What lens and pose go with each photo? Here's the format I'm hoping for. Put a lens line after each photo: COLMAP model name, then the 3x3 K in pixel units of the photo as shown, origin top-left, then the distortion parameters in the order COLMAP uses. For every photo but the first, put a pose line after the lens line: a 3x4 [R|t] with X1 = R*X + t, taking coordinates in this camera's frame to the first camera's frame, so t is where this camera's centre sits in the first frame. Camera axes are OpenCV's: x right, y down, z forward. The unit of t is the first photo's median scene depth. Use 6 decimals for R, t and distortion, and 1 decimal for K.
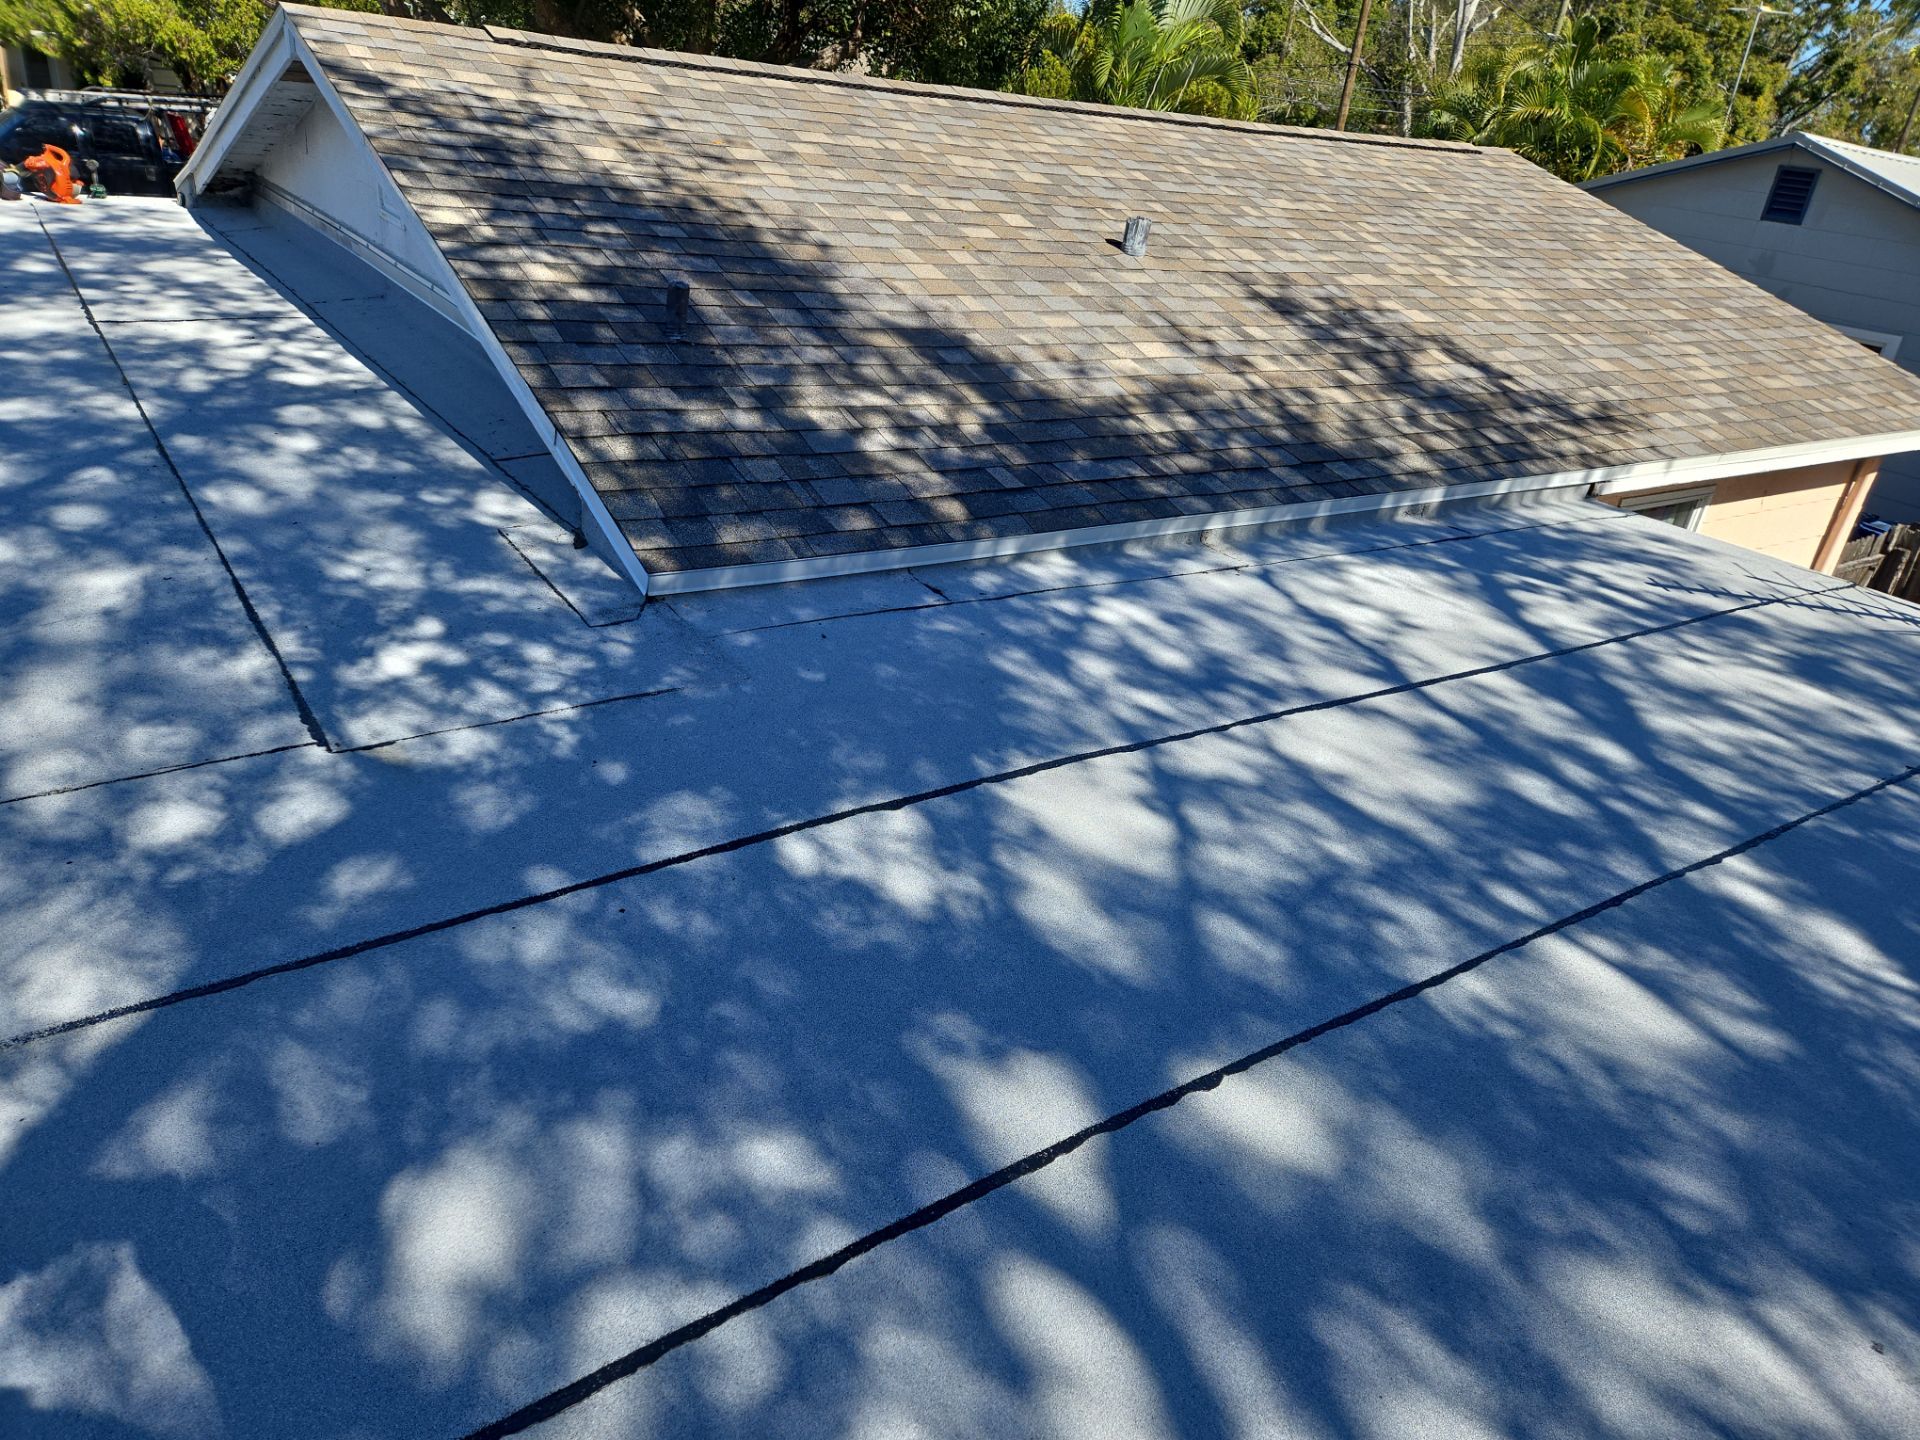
lens RADIAL K [[1292.8, 0, 963.5], [0, 1292.8, 731.5], [0, 0, 1]] dist [0.082982, -0.068874]
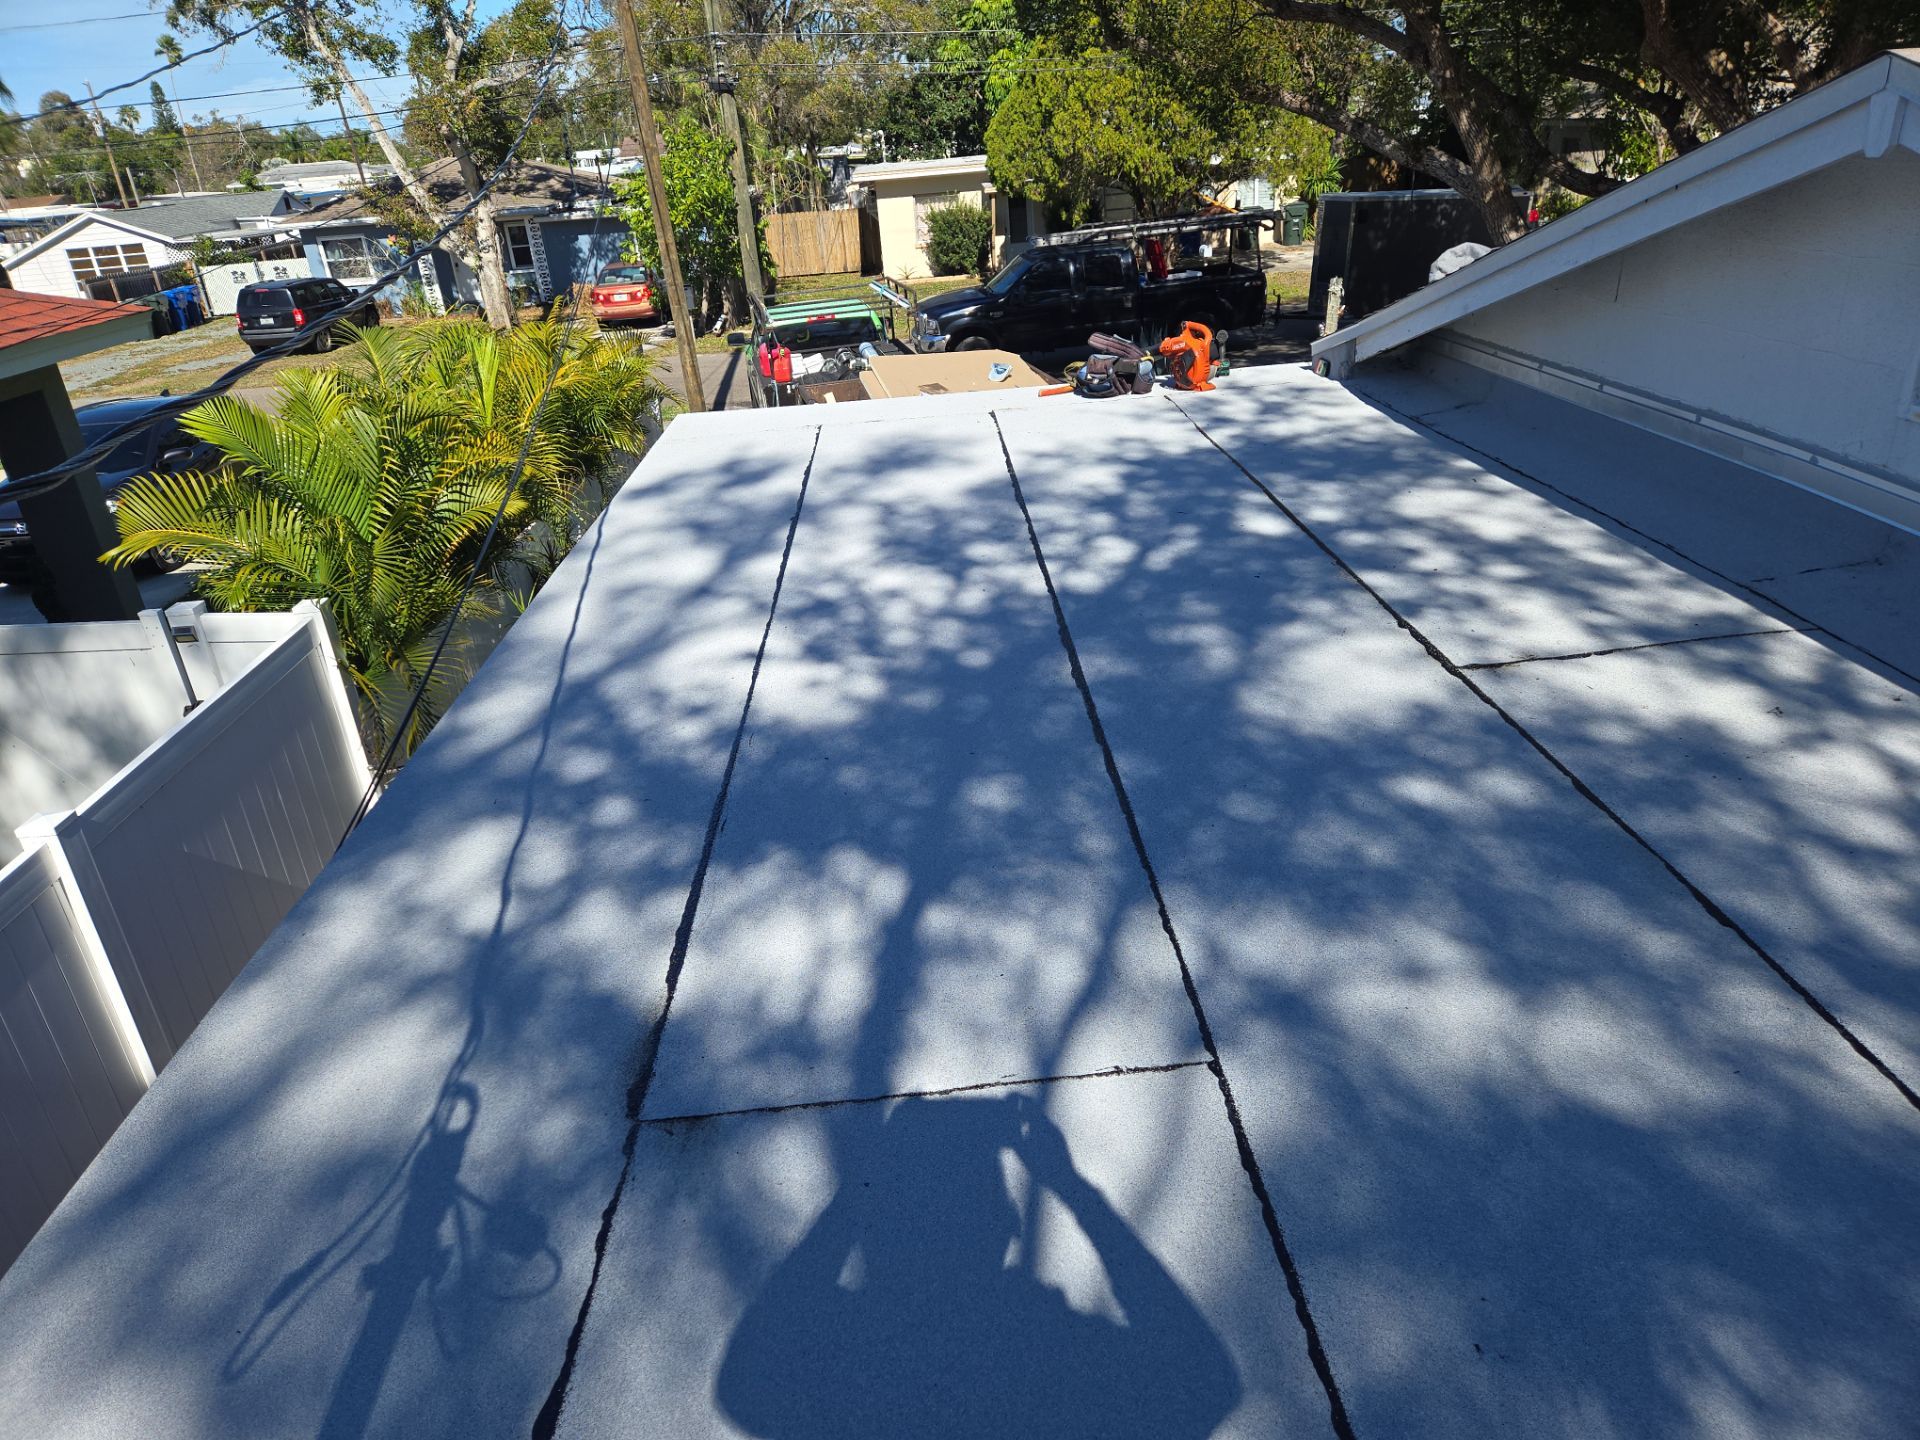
lens RADIAL K [[1292.8, 0, 963.5], [0, 1292.8, 731.5], [0, 0, 1]] dist [0.082982, -0.068874]
pose [[0.828743, 0.068379, -0.555437, -0.800137], [-0.088620, 0.996019, -0.009609, -0.398214], [0.552569, 0.057186, 0.831503, 0.620425]]
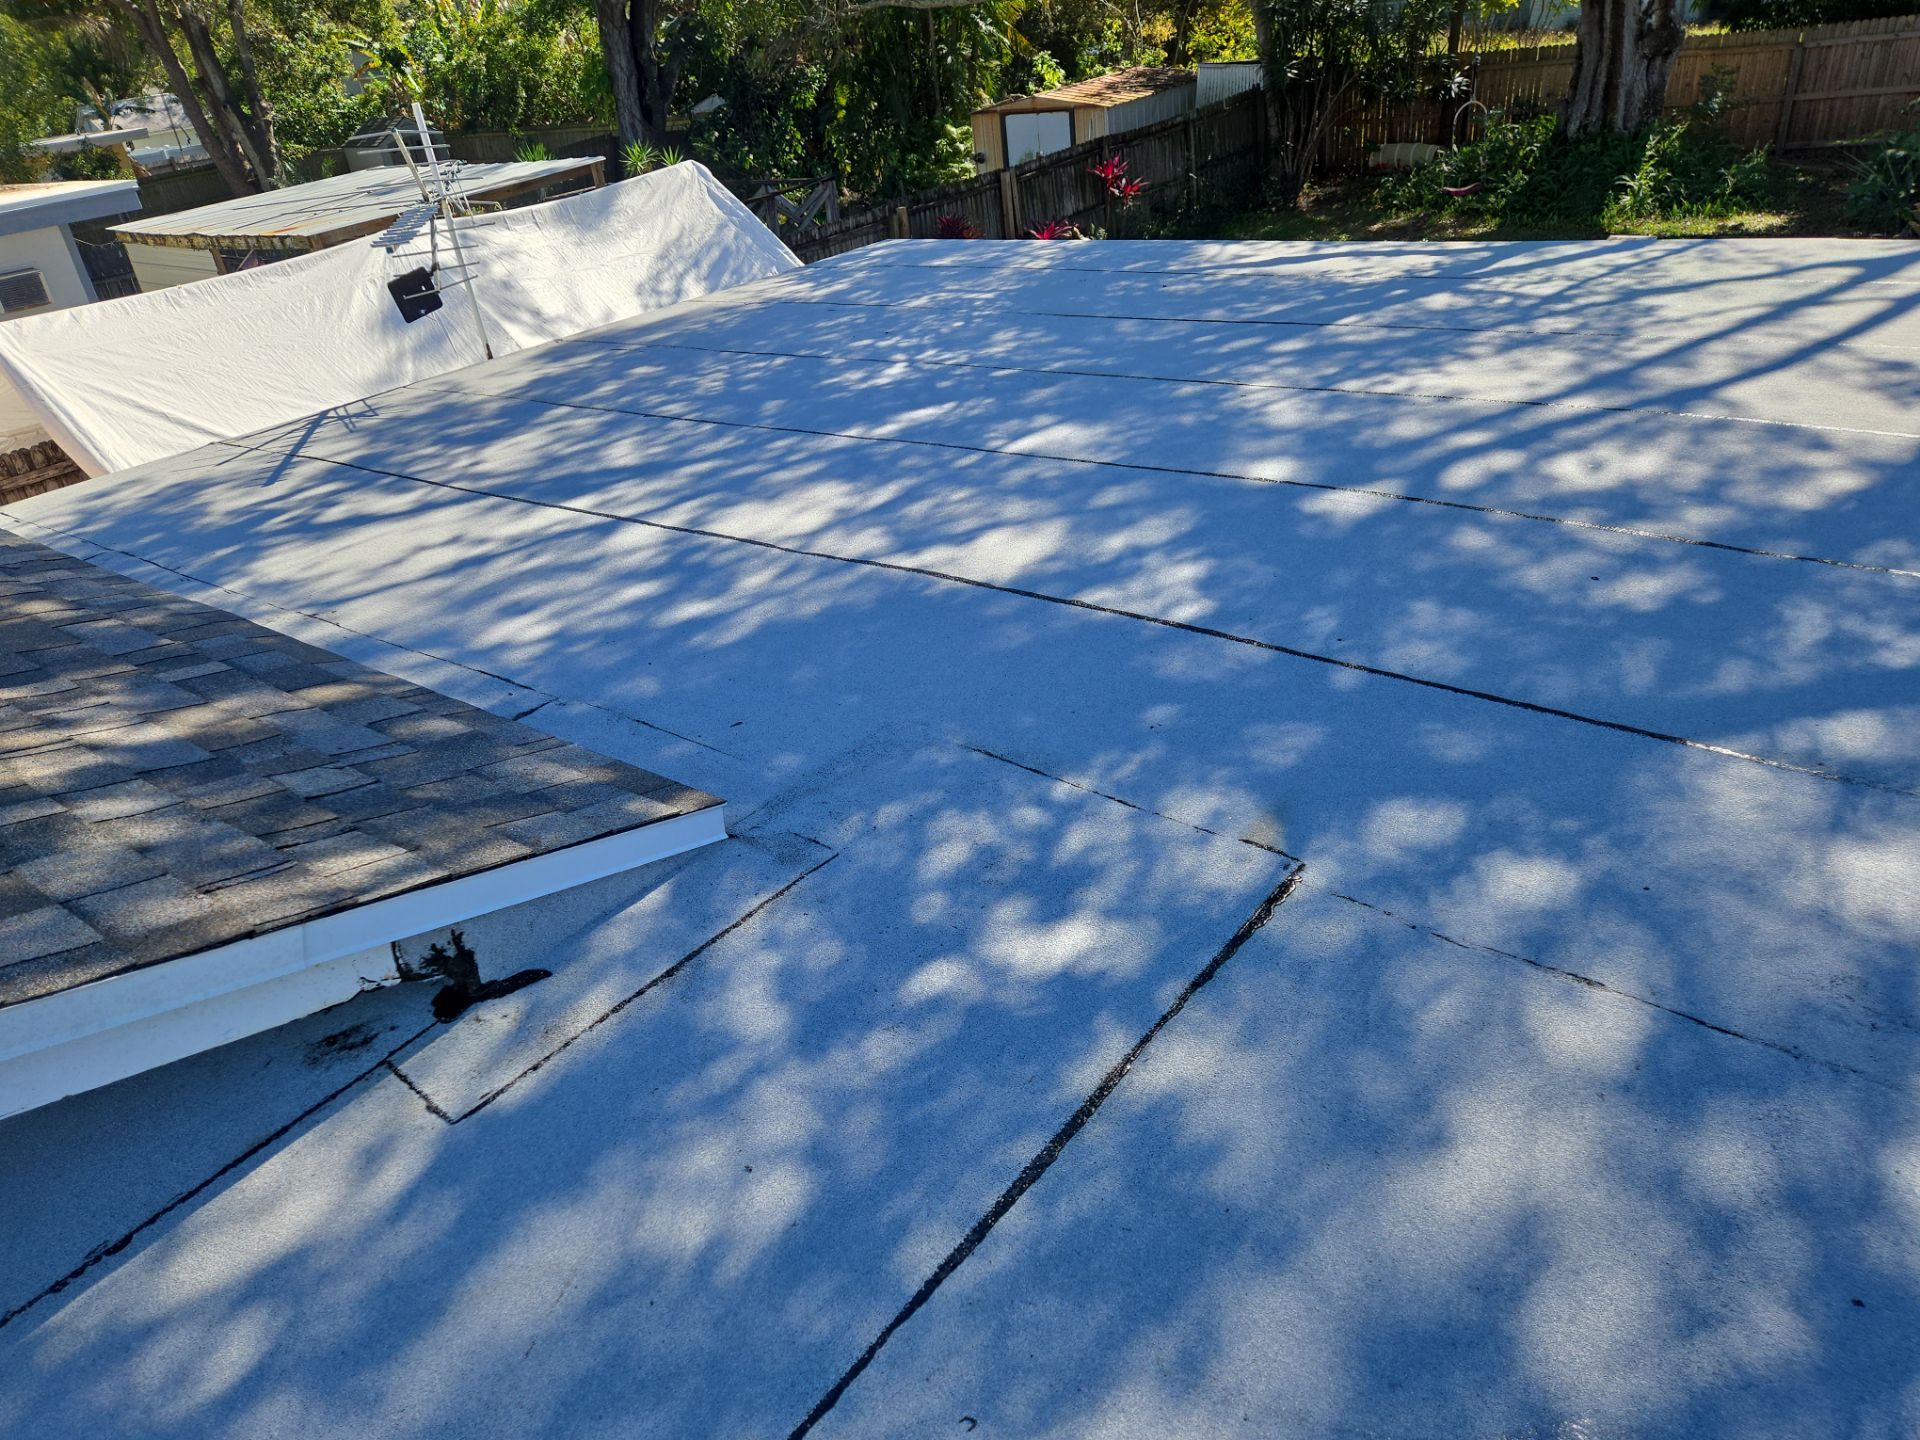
lens RADIAL K [[1310.9, 0, 924.6], [0, 1310.9, 744.0], [0, 0, 1]] dist [0.086325, -0.075402]
pose [[-0.272882, -0.540693, 0.795730, -0.742320], [0.507619, 0.621688, 0.596512, -0.461682], [-0.817226, 0.566705, 0.104818, 0.770182]]
